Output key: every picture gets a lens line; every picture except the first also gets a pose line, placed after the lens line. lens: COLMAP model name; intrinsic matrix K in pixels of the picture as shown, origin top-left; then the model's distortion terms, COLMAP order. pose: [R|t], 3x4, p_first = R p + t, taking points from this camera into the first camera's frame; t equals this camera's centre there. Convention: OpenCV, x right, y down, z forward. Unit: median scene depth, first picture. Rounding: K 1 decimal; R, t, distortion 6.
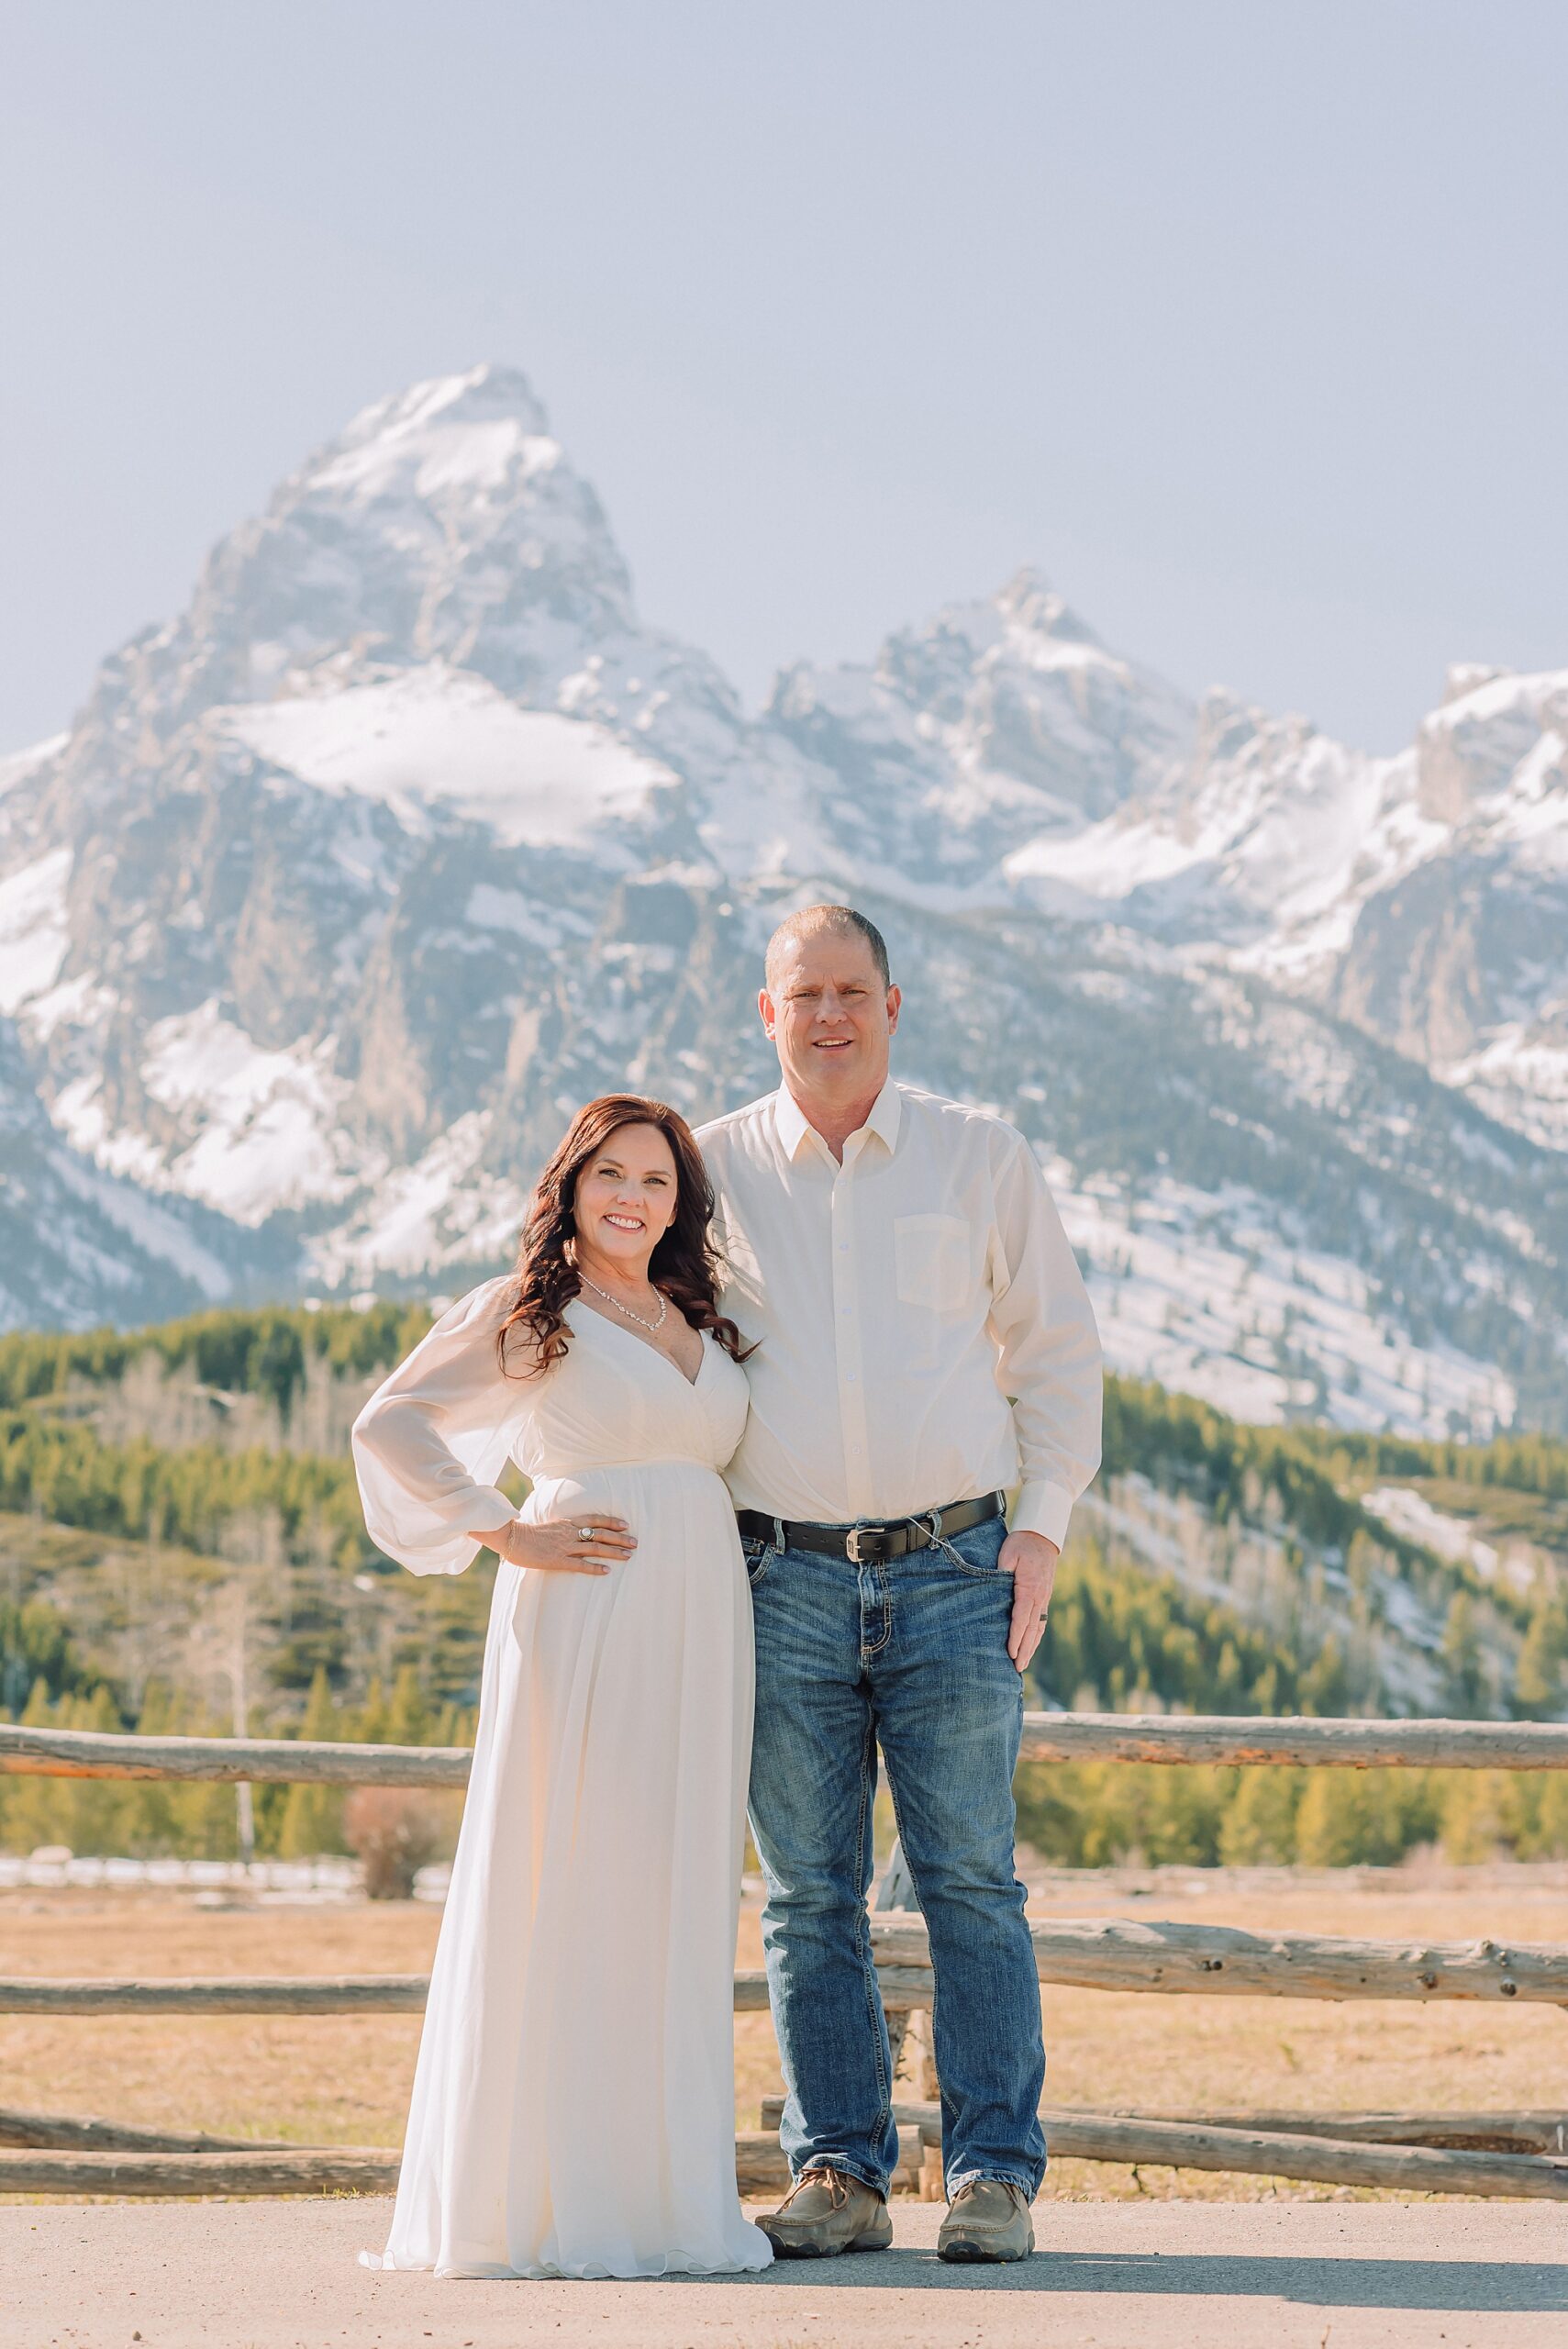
lens RADIAL K [[5954.5, 0, 662.5], [0, 5954.5, 1168.9], [0, 0, 1]] dist [-0.040739, 0.000000]
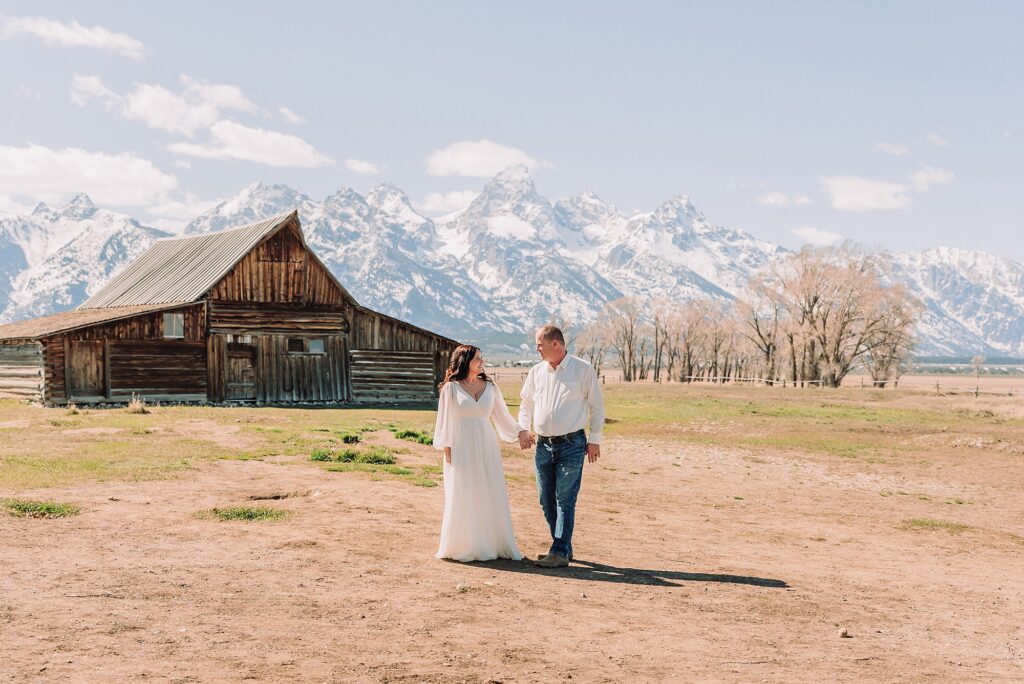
lens RADIAL K [[1372.6, 0, 569.8], [0, 1372.6, 362.8], [0, 0, 1]] dist [-0.006101, 0.000000]
pose [[0.999615, 0.027101, -0.006011, 0.068795], [-0.026102, 0.991332, 0.128761, -0.135918], [0.009448, -0.128555, 0.991657, -1.067264]]
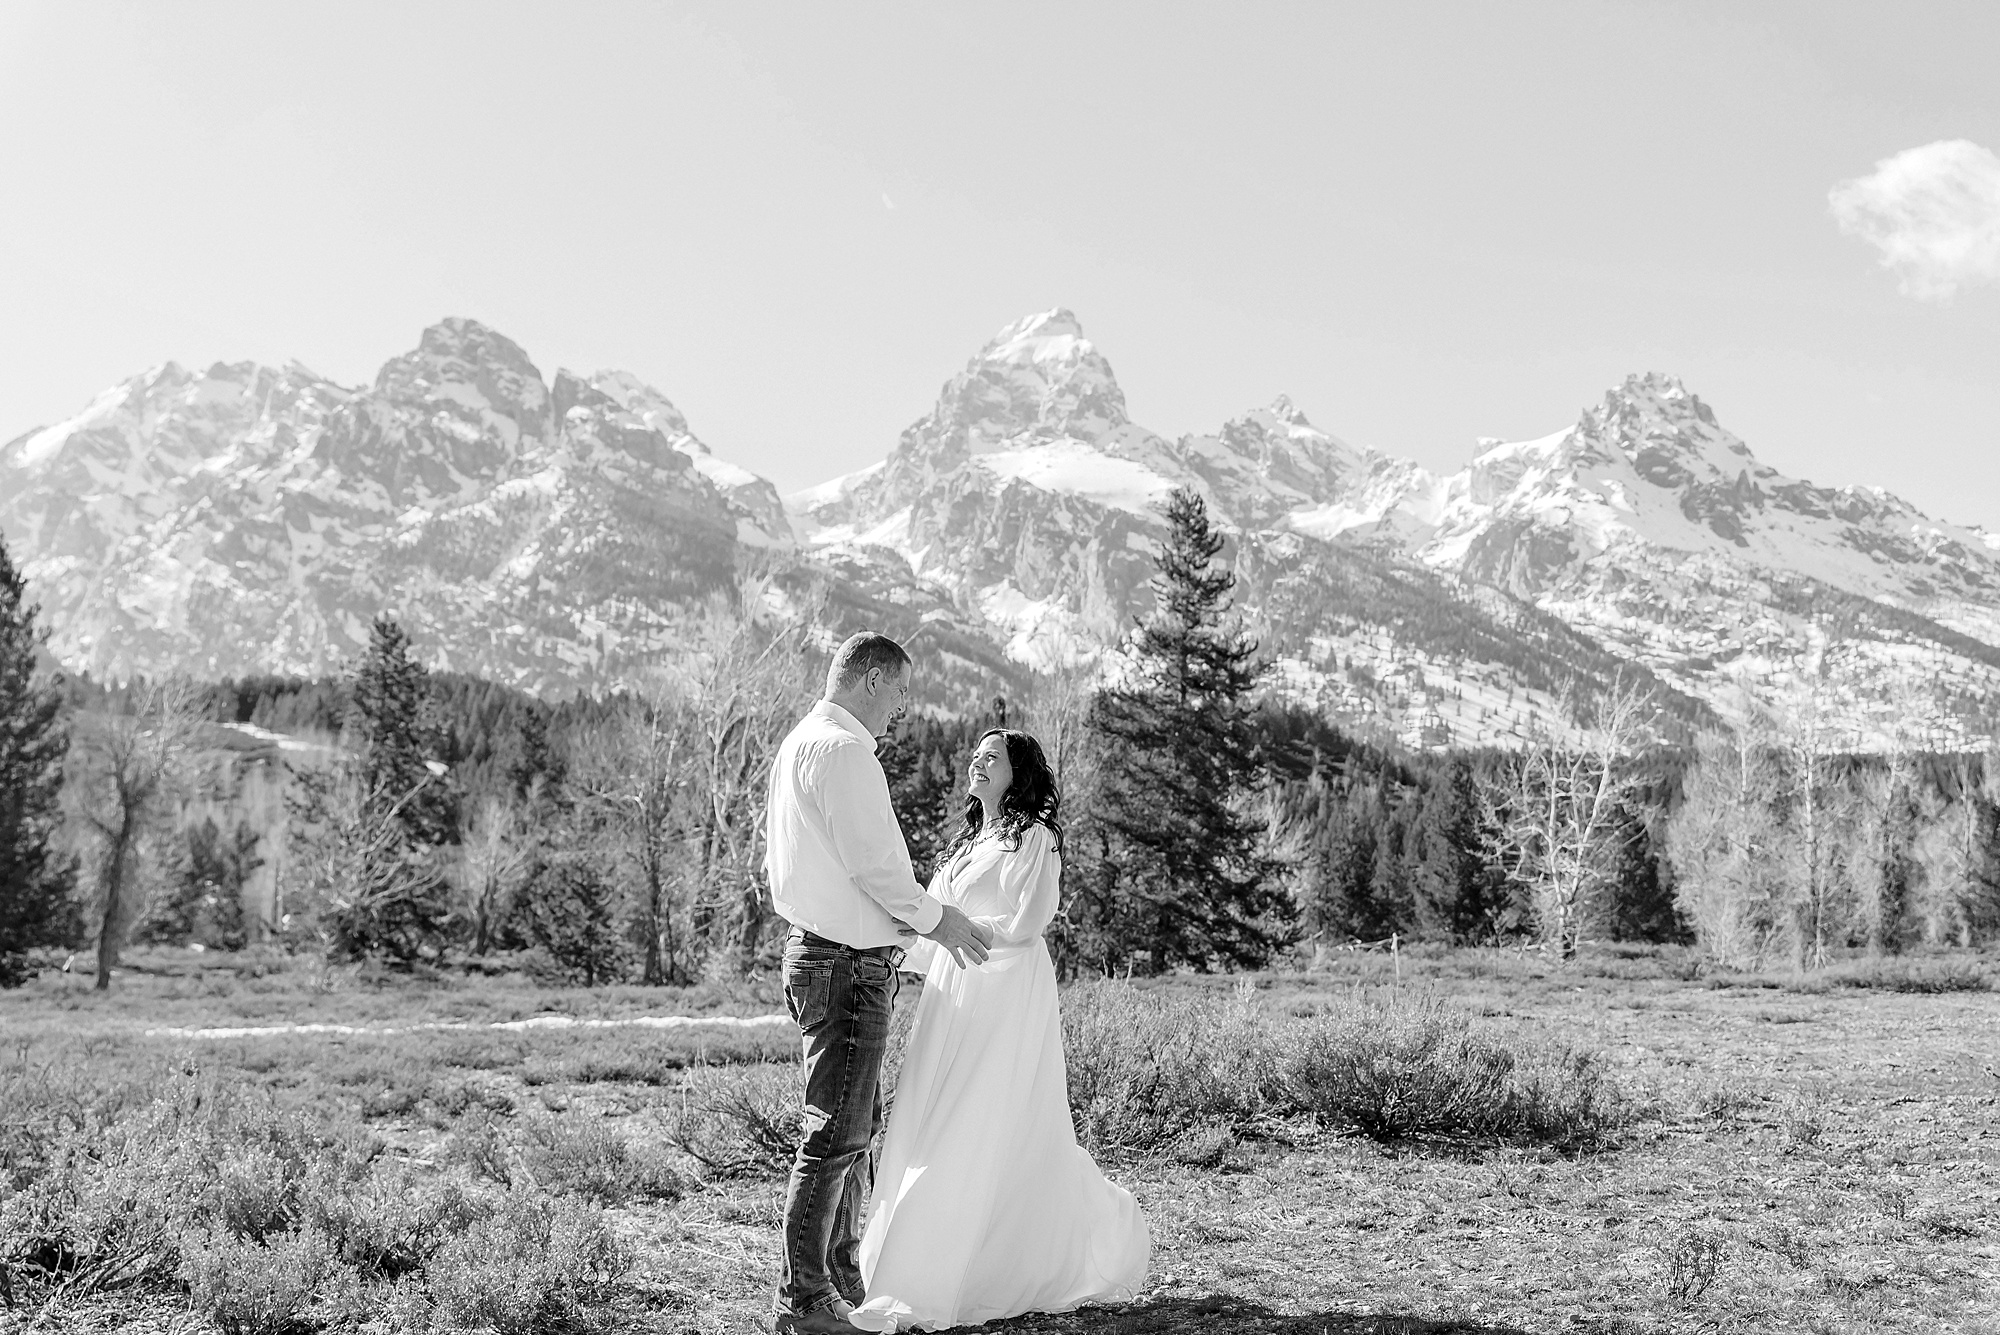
lens RADIAL K [[2566.3, 0, 945.2], [0, 2566.3, 667.9], [0, 0, 1]] dist [-0.011898, 0.000000]
pose [[0.999938, 0.004632, -0.010174, -0.080027], [-0.004524, 0.999933, 0.010632, -0.003115], [0.010223, -0.010585, 0.999892, -0.030602]]
